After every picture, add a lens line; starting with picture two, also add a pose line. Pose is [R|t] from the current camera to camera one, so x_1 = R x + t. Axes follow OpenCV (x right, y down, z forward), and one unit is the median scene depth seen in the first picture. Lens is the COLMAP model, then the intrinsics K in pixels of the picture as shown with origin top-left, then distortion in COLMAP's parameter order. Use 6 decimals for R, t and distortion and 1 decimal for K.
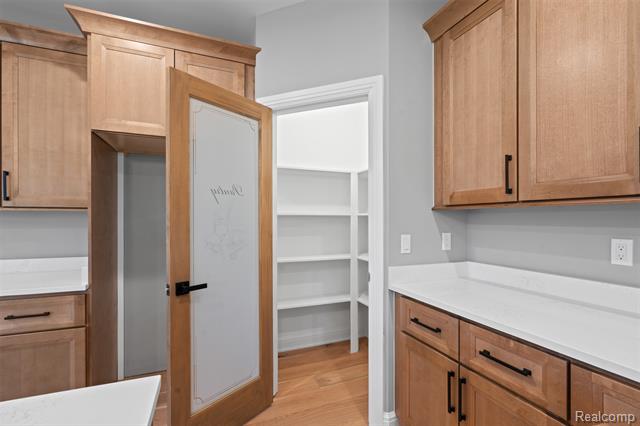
lens RADIAL K [[293.6, 0, 318.1], [0, 293.6, 220.1], [0, 0, 1]] dist [-0.000357, -0.000063]
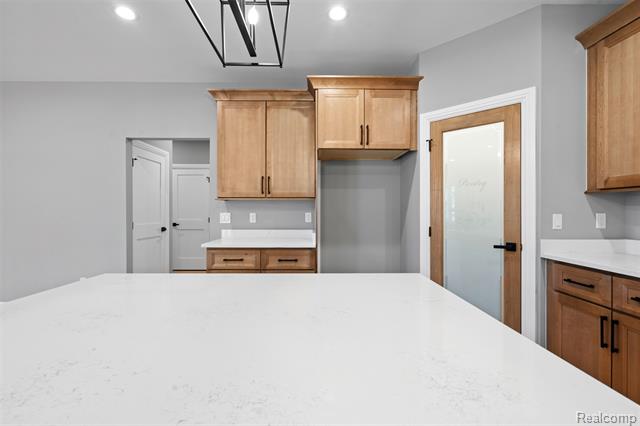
lens RADIAL K [[286.2, 0, 320.0], [0, 286.2, 213.0], [0, 0, 1]] dist [0.000708, -0.000170]
pose [[0.932058, 0.000728, -0.362309, -0.195502], [0.000401, 0.999995, 0.003041, 0.043130], [0.362310, -0.002980, 0.932053, -0.478979]]
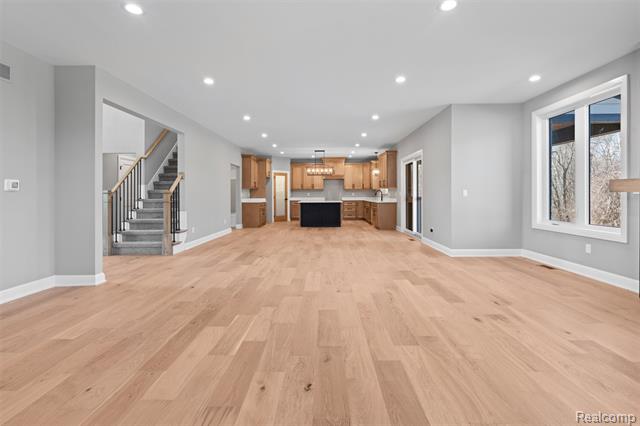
lens RADIAL K [[297.4, 0, 319.7], [0, 297.4, 195.3], [0, 0, 1]] dist [-0.001401, -0.000053]
pose [[0.382564, -0.002514, 0.923925, -6.368205], [0.004716, 0.999989, 0.000768, 0.099166], [-0.923917, 0.004063, 0.382572, -2.542532]]
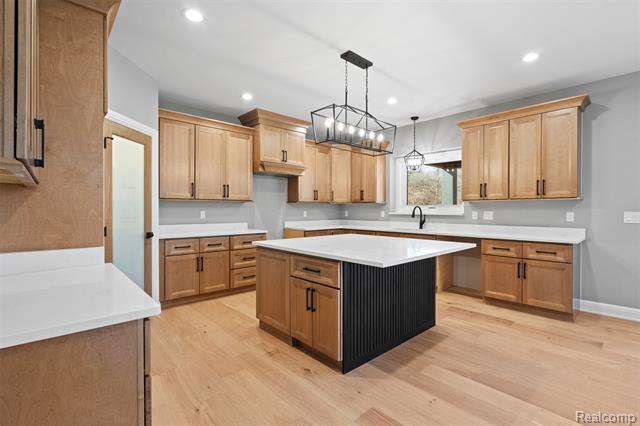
lens RADIAL K [[291.1, 0, 320.0], [0, 291.1, 213.0], [0, 0, 1]] dist [-0.002315, -0.000266]
pose [[-0.358557, -0.009923, 0.933455, -2.032664], [-0.001178, 0.999948, 0.010178, 0.036959], [-0.933507, 0.002550, -0.358550, 0.688225]]
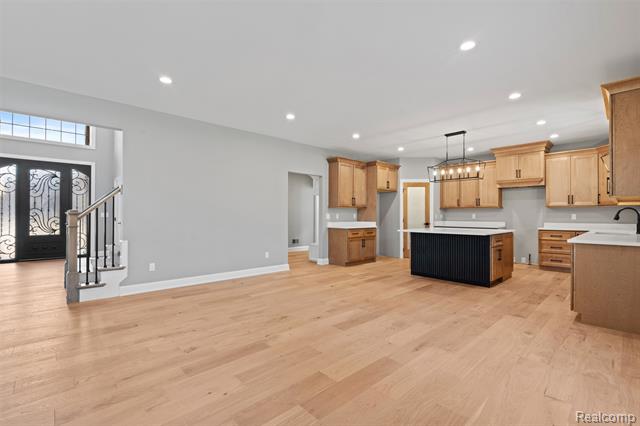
lens RADIAL K [[291.1, 0, 320.0], [0, 291.1, 213.0], [0, 0, 1]] dist [-0.002315, -0.000266]
pose [[0.929583, 0.004445, 0.368586, -3.107876], [-0.001680, 0.999968, -0.007823, 0.069166], [-0.368609, 0.006653, 0.929561, -2.573947]]
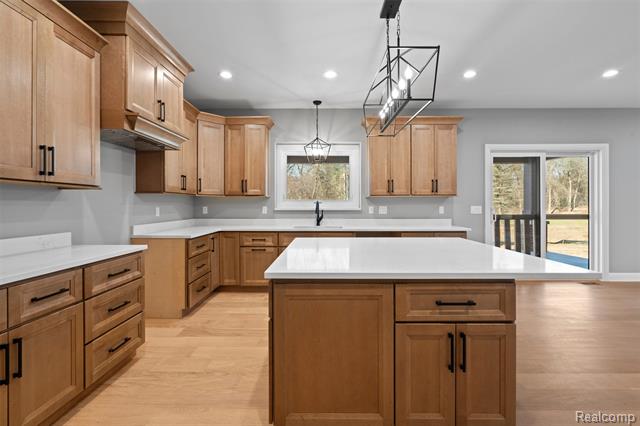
lens RADIAL K [[292.8, 0, 320.9], [0, 292.8, 206.2], [0, 0, 1]] dist [-0.004207, -0.000142]
pose [[-0.927626, -0.000201, 0.373511, -0.702103], [0.001445, 0.999990, 0.004128, 0.035138], [-0.373508, 0.004369, -0.927617, 1.159276]]
